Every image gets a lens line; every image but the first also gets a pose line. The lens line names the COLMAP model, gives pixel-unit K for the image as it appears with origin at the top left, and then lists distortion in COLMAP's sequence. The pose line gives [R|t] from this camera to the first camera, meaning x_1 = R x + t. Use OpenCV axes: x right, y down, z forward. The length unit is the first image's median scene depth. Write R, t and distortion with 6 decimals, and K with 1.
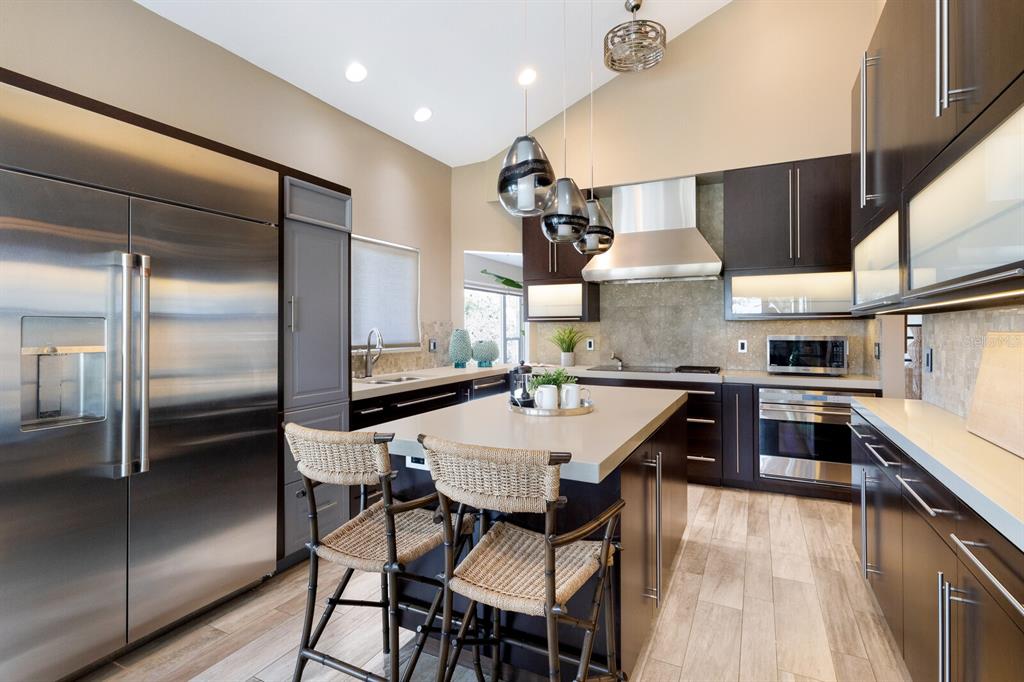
lens RADIAL K [[488.1, 0, 516.1], [0, 488.1, 331.4], [0, 0, 1]] dist [0.019386, 0.000220]
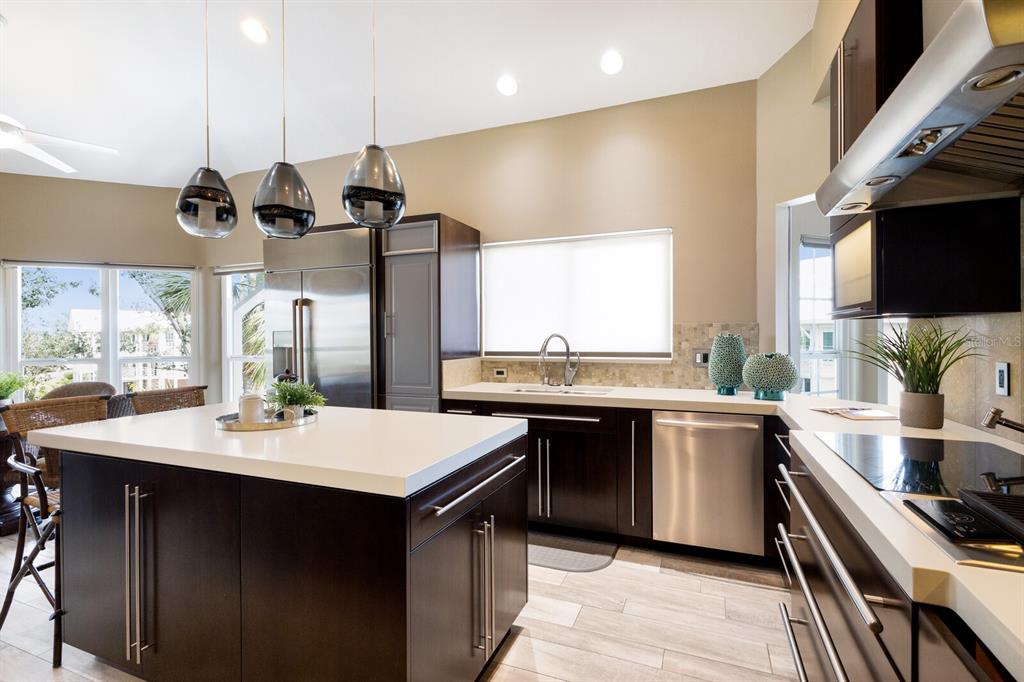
lens RADIAL K [[488.1, 0, 512.2], [0, 488.1, 335.0], [0, 0, 1]] dist [0.019386, 0.000220]
pose [[0.081439, 0.002833, -0.996674, 0.514010], [0.000727, 0.999996, 0.002902, -0.005954], [0.996678, -0.000961, 0.081437, 0.674614]]
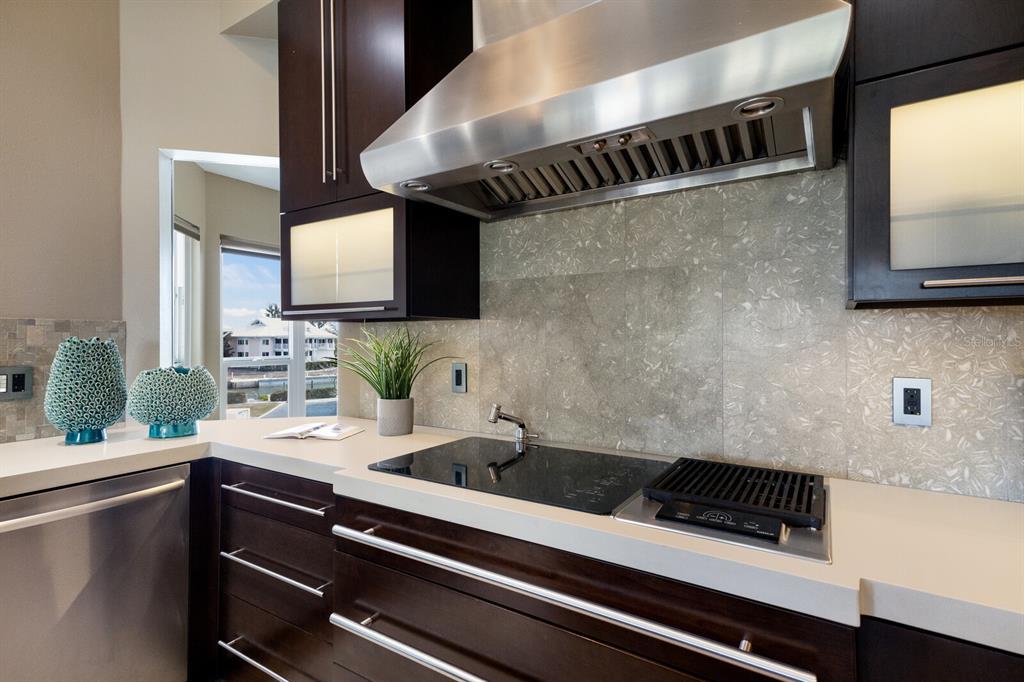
lens RADIAL K [[488.1, 0, 512.6], [0, 488.1, 340.1], [0, 0, 1]] dist [0.019386, 0.000220]
pose [[0.994297, -0.000154, -0.106650, 0.256489], [0.000077, 1.000000, -0.000726, -0.003301], [0.106651, 0.000713, 0.994296, 0.665041]]
